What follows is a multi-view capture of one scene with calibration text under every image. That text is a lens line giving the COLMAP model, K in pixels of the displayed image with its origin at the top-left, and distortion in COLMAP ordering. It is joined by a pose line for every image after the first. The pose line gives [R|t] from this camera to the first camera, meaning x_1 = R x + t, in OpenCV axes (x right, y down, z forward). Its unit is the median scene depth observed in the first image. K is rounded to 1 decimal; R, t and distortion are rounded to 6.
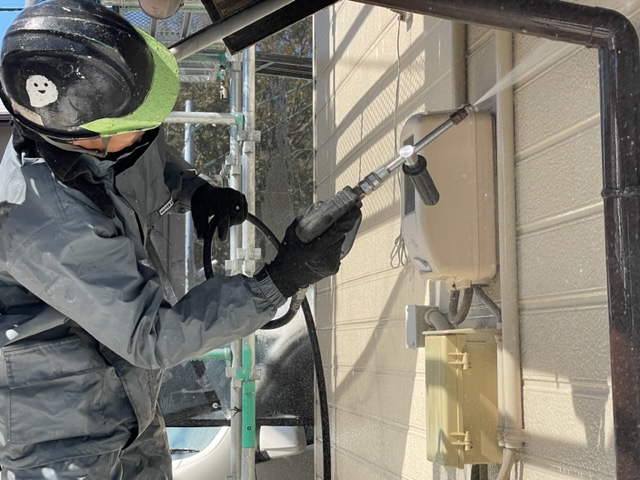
lens RADIAL K [[1205.9, 0, 320.0], [0, 1205.9, 240.0], [0, 0, 1]] dist [0.016260, -0.014897]
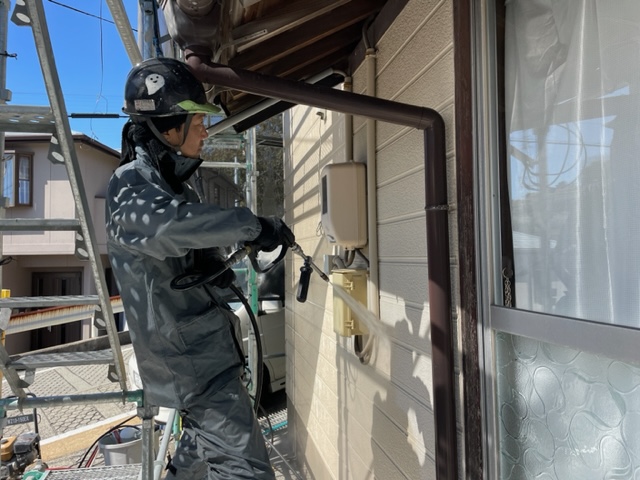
lens RADIAL K [[487.4, 0, 327.4], [0, 487.4, 256.8], [0, 0, 1]] dist [0.053529, 0.000578]
pose [[0.997256, -0.007871, 0.073608, 0.015898], [0.001613, 0.996405, 0.084701, -0.017720], [-0.074010, -0.084350, 0.993684, 0.157929]]
